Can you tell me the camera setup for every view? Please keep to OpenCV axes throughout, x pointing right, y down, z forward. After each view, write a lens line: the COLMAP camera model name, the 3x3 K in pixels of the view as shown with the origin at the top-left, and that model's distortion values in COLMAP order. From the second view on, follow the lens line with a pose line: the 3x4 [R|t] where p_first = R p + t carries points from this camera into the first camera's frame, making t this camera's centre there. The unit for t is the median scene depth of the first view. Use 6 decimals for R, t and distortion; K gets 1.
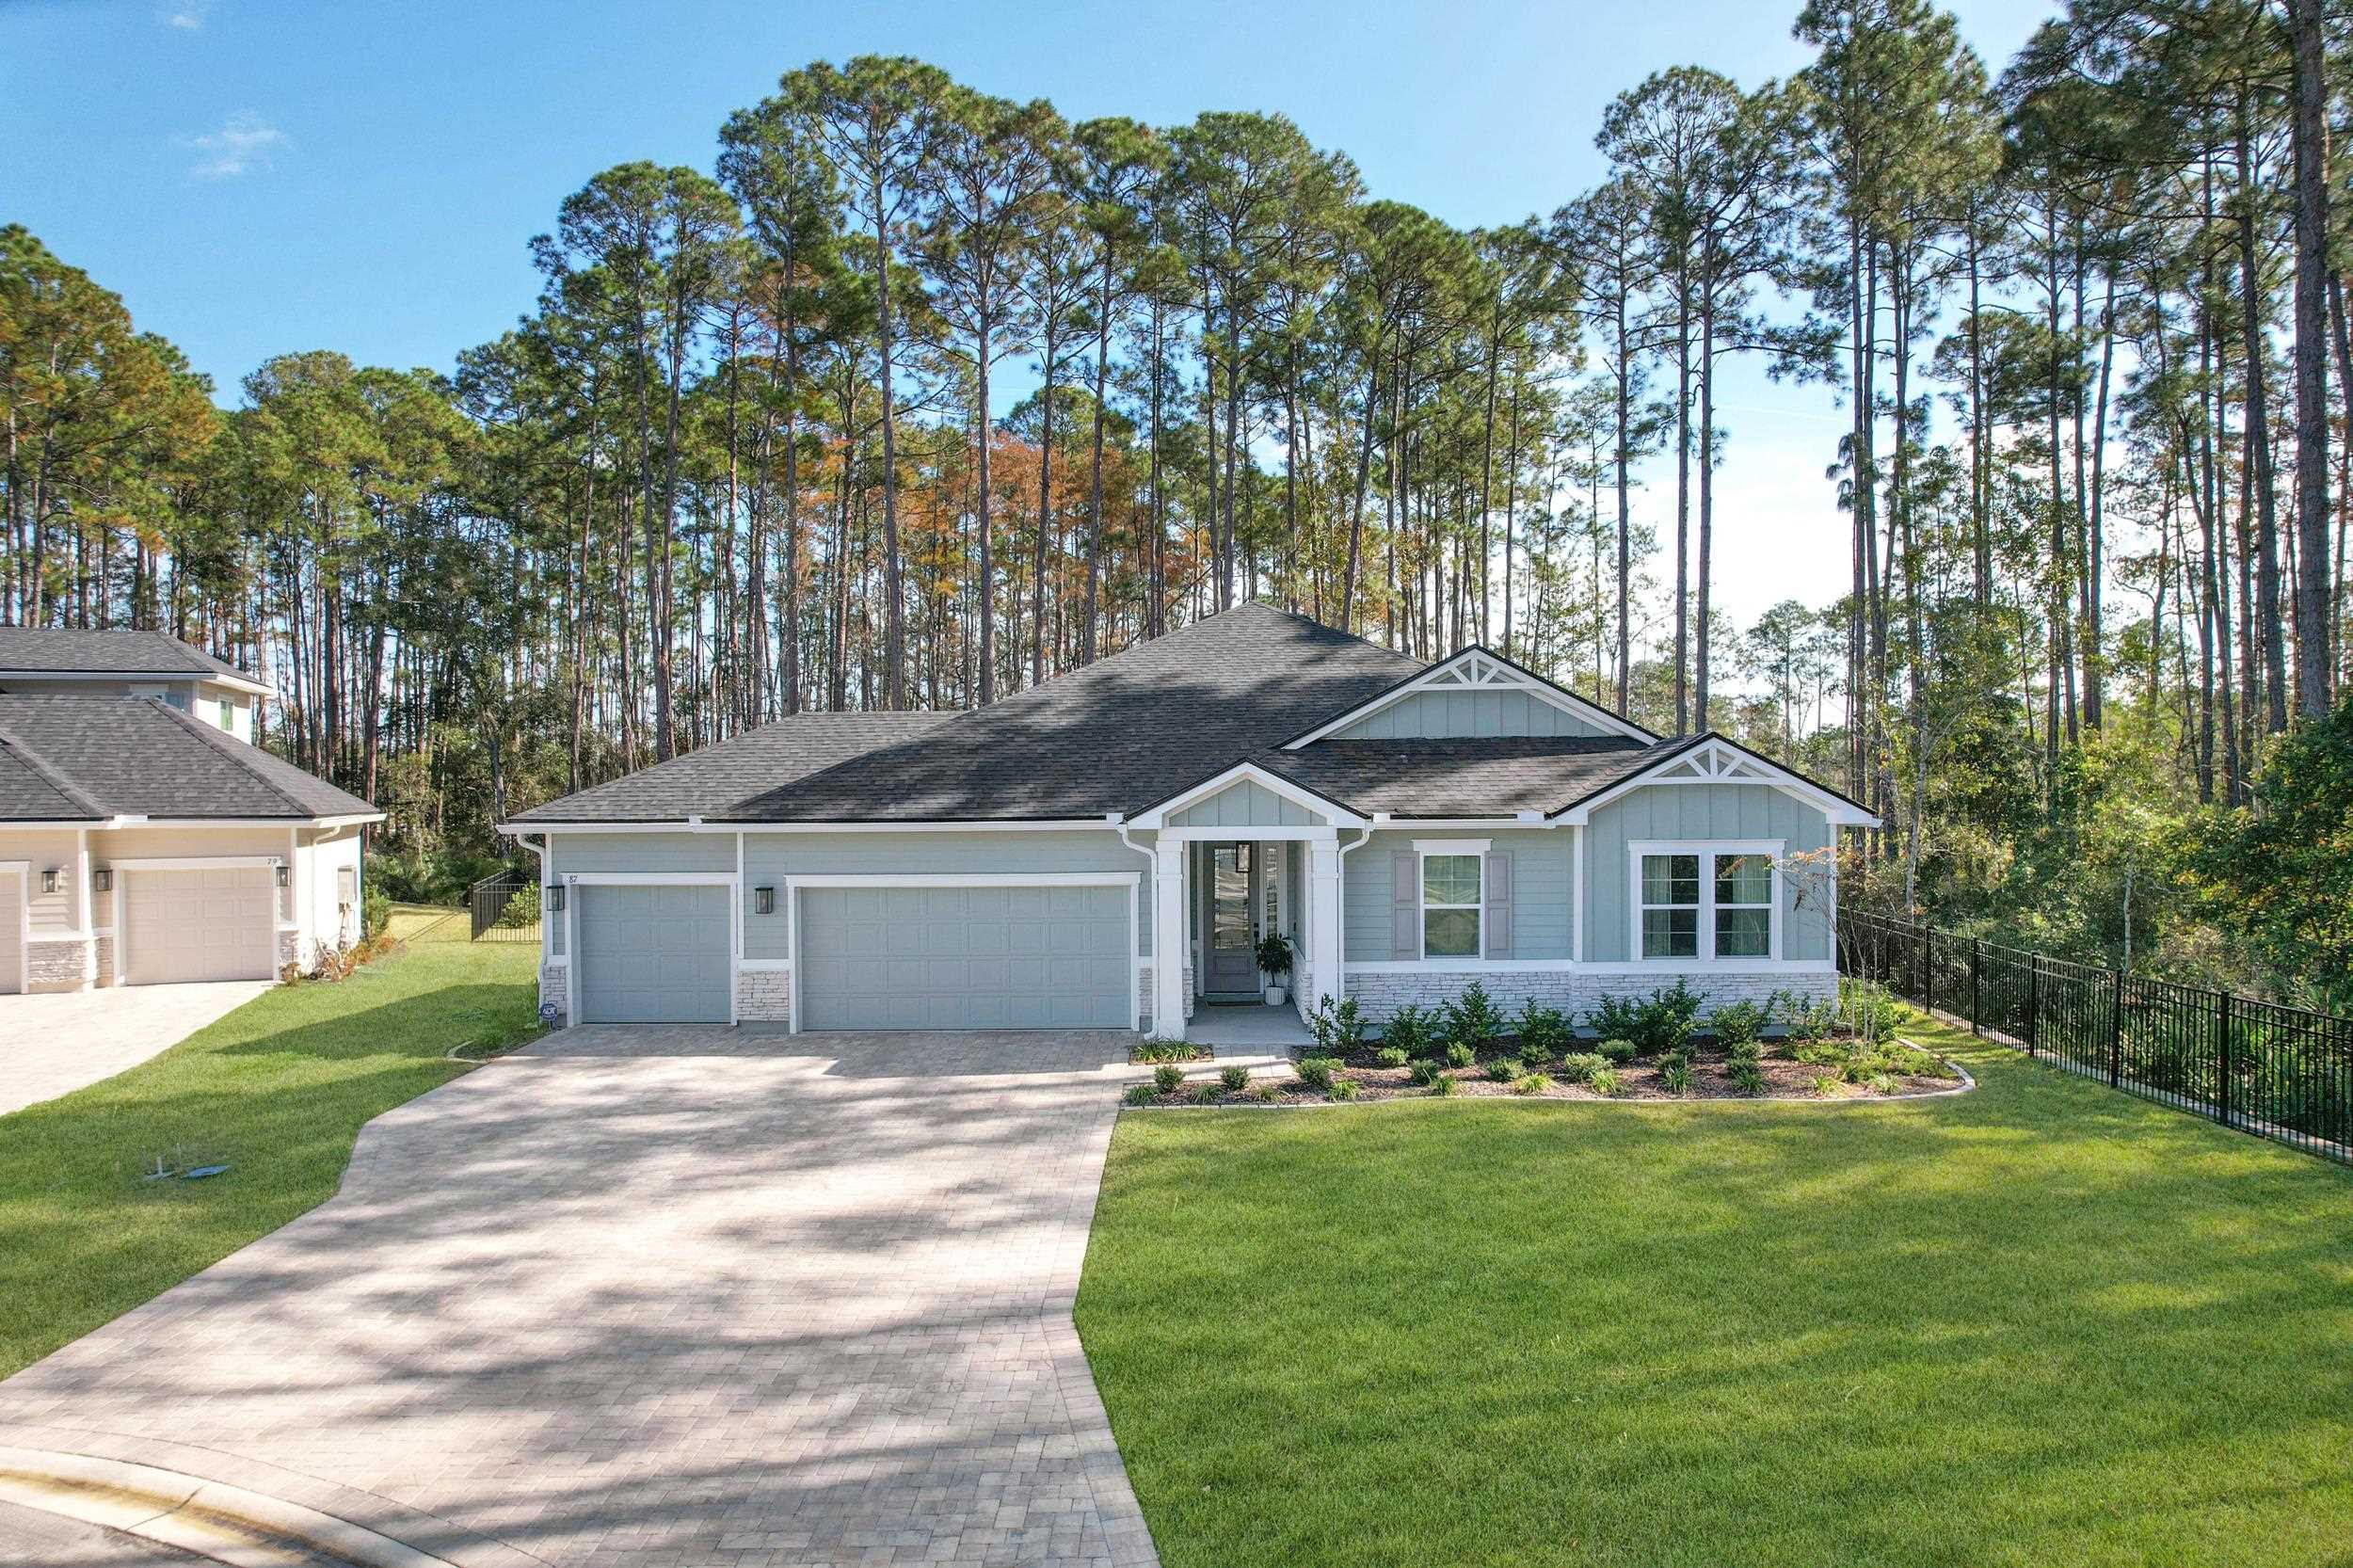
lens RADIAL K [[1444.7, 0, 1172.3], [0, 1444.7, 819.4], [0, 0, 1]] dist [-0.076932, 0.071300]
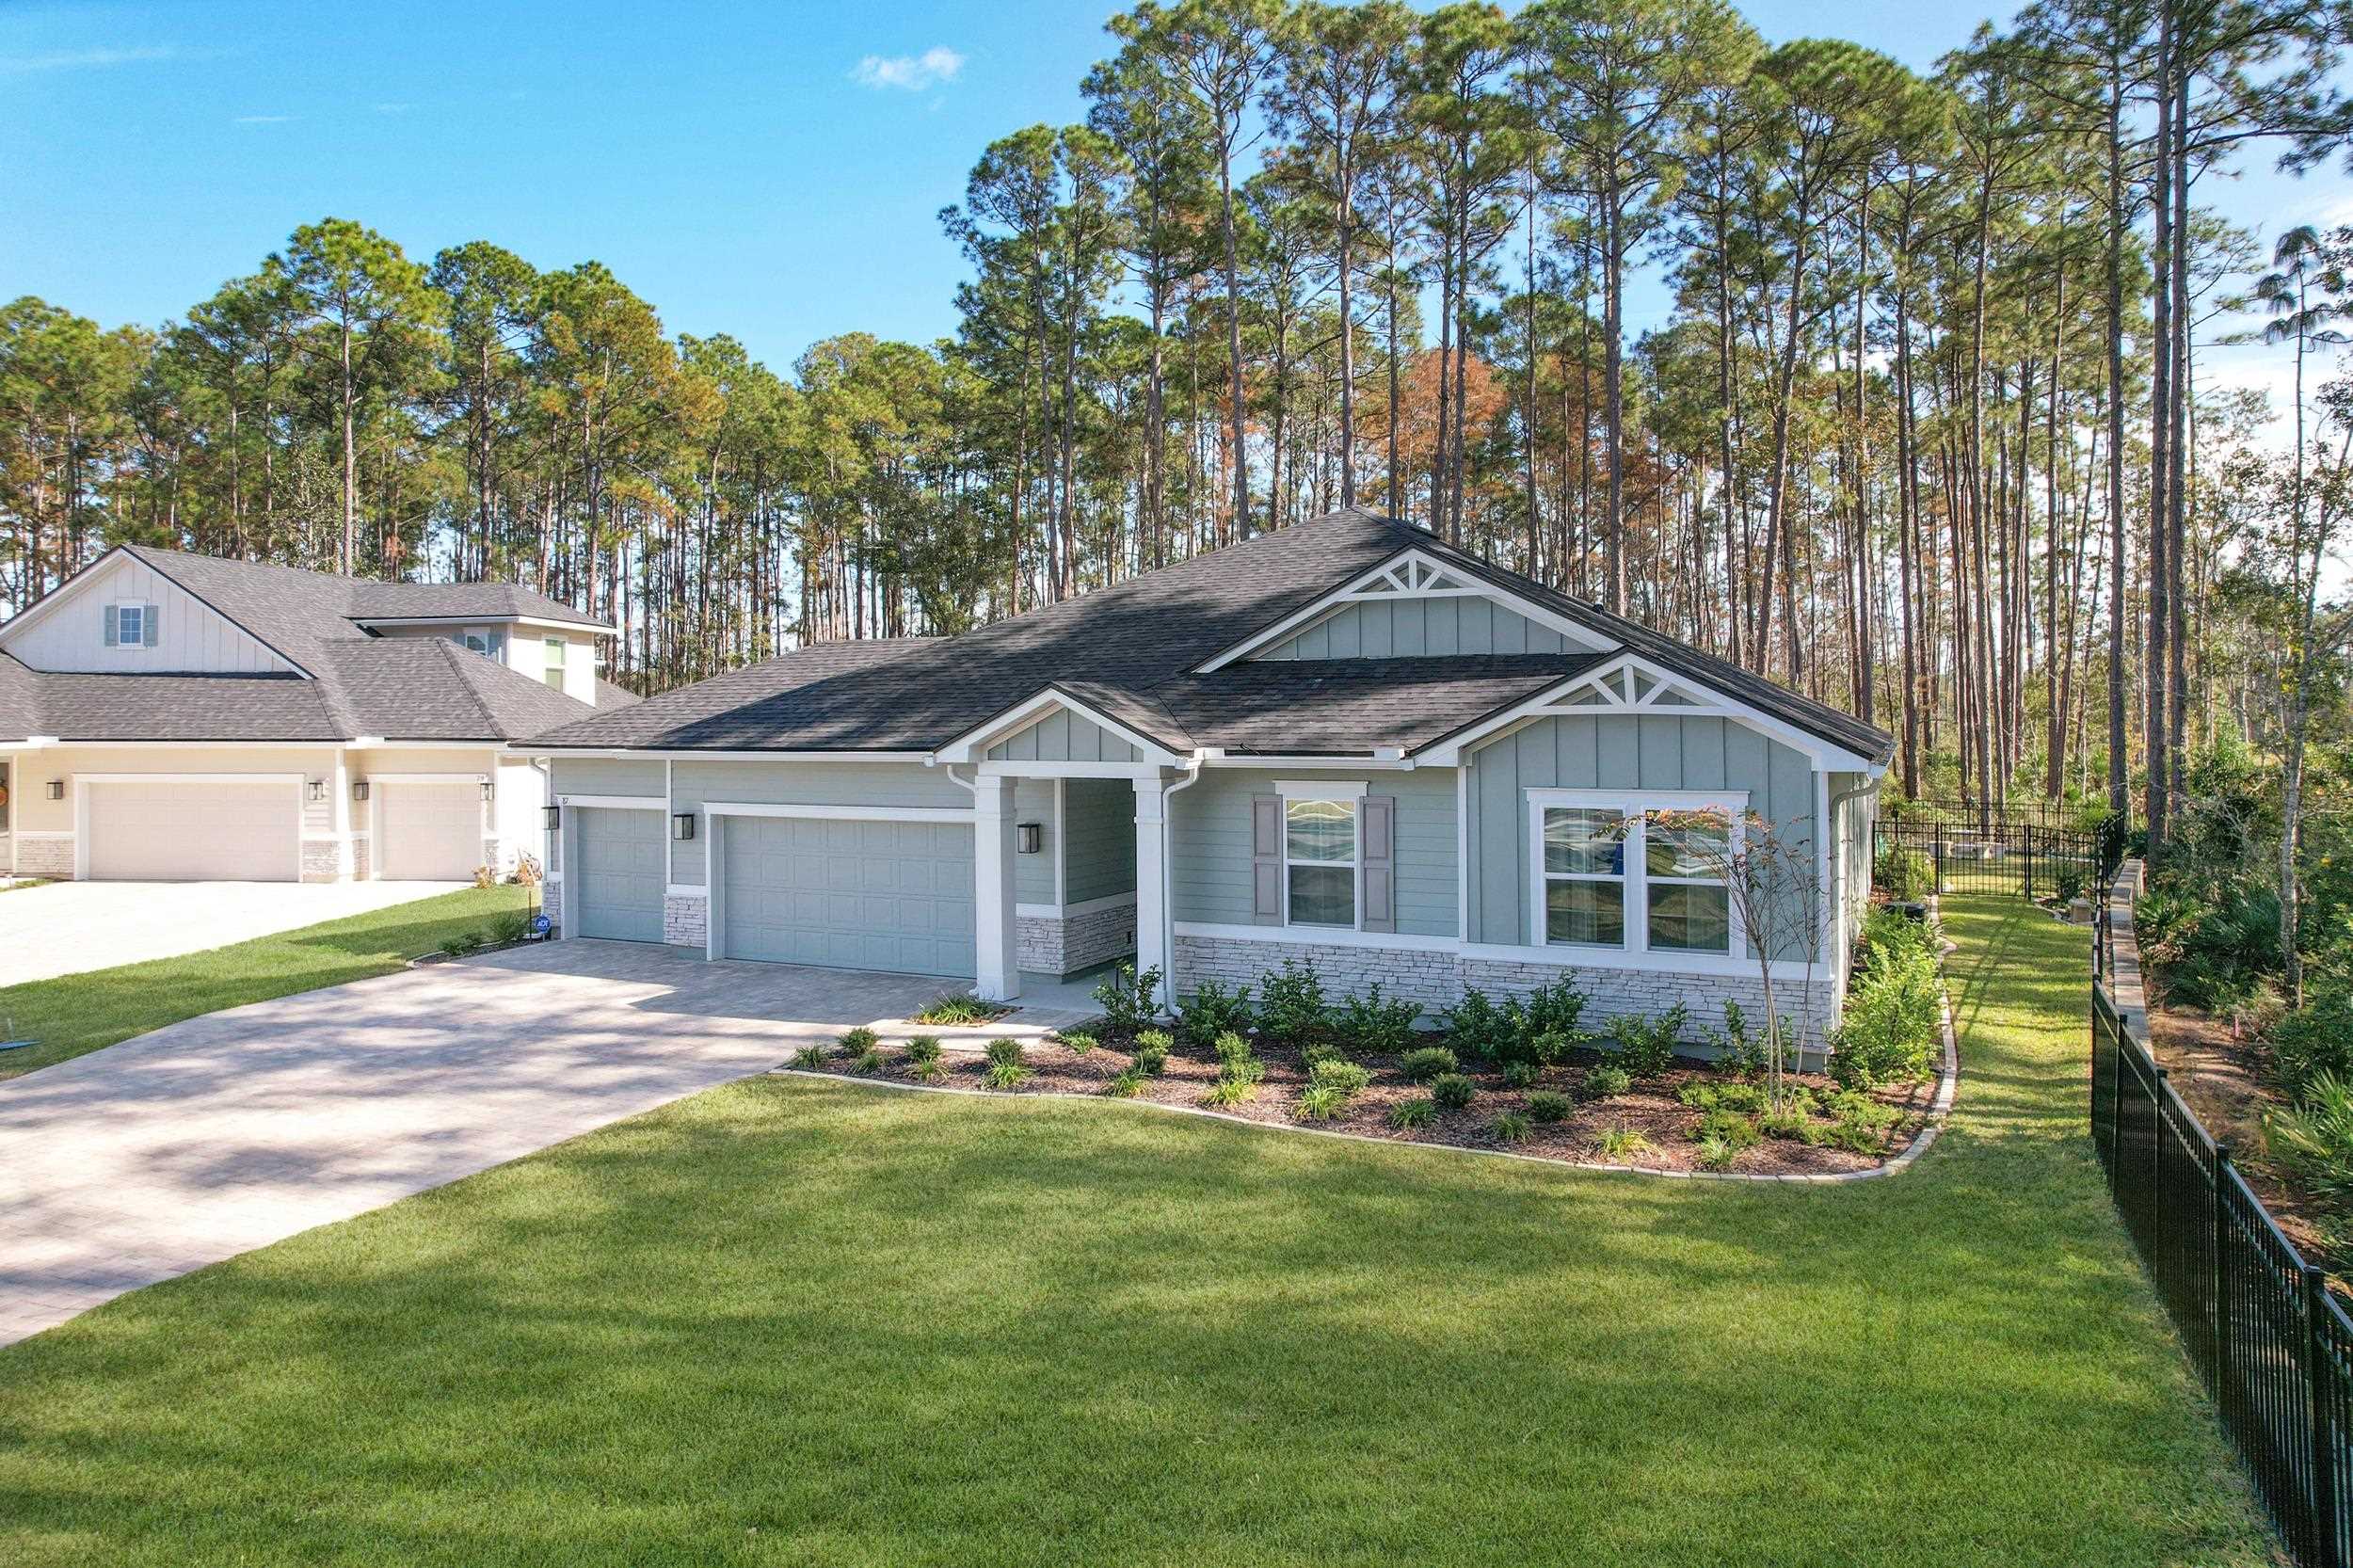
lens RADIAL K [[1455.2, 0, 1174.2], [0, 1455.2, 704.8], [0, 0, 1]] dist [-0.080936, 0.075333]
pose [[0.915367, 0.000163, -0.402622, 0.458091], [-0.013037, 0.999488, -0.029236, -0.004283], [0.402410, 0.032010, 0.914900, 0.216780]]
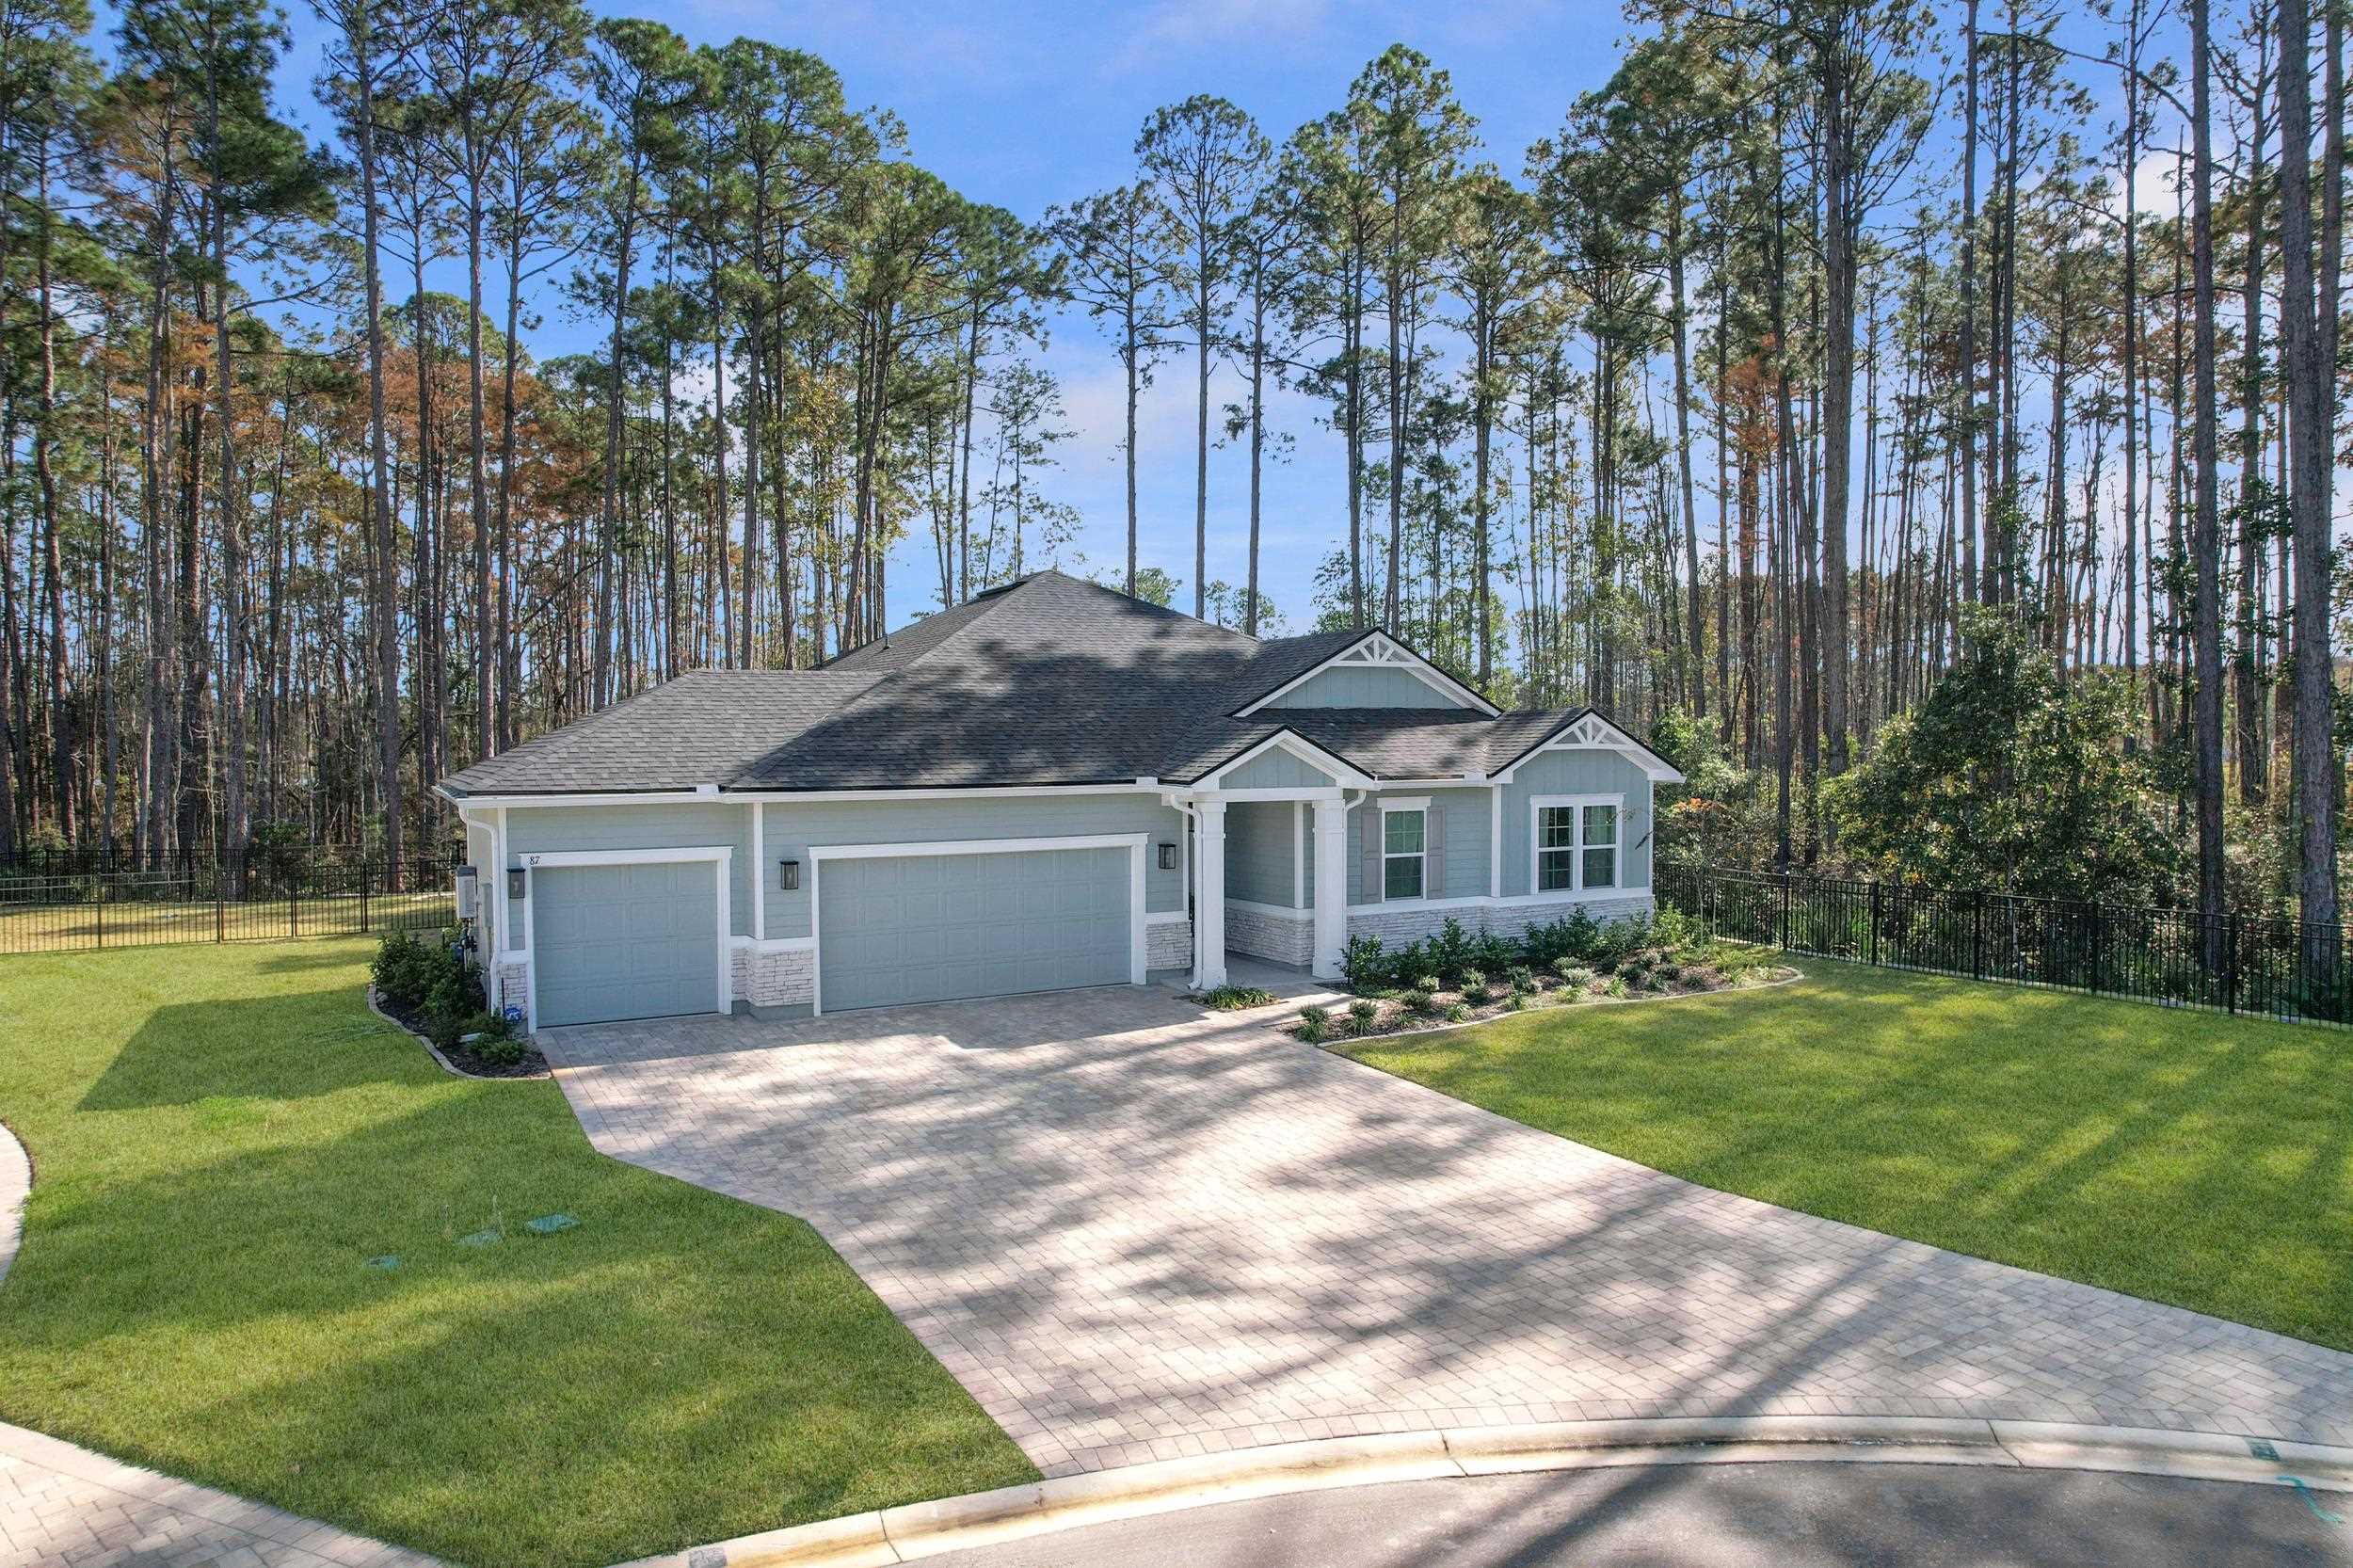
lens RADIAL K [[1434.6, 0, 1176.5], [0, 1434.6, 784.0], [0, 0, 1]] dist [-0.039647, -0.000655]
pose [[0.875447, -0.010945, 0.483191, -0.528322], [0.013508, 0.999907, -0.001825, 0.003411], [-0.483126, 0.008125, 0.875513, 0.086769]]
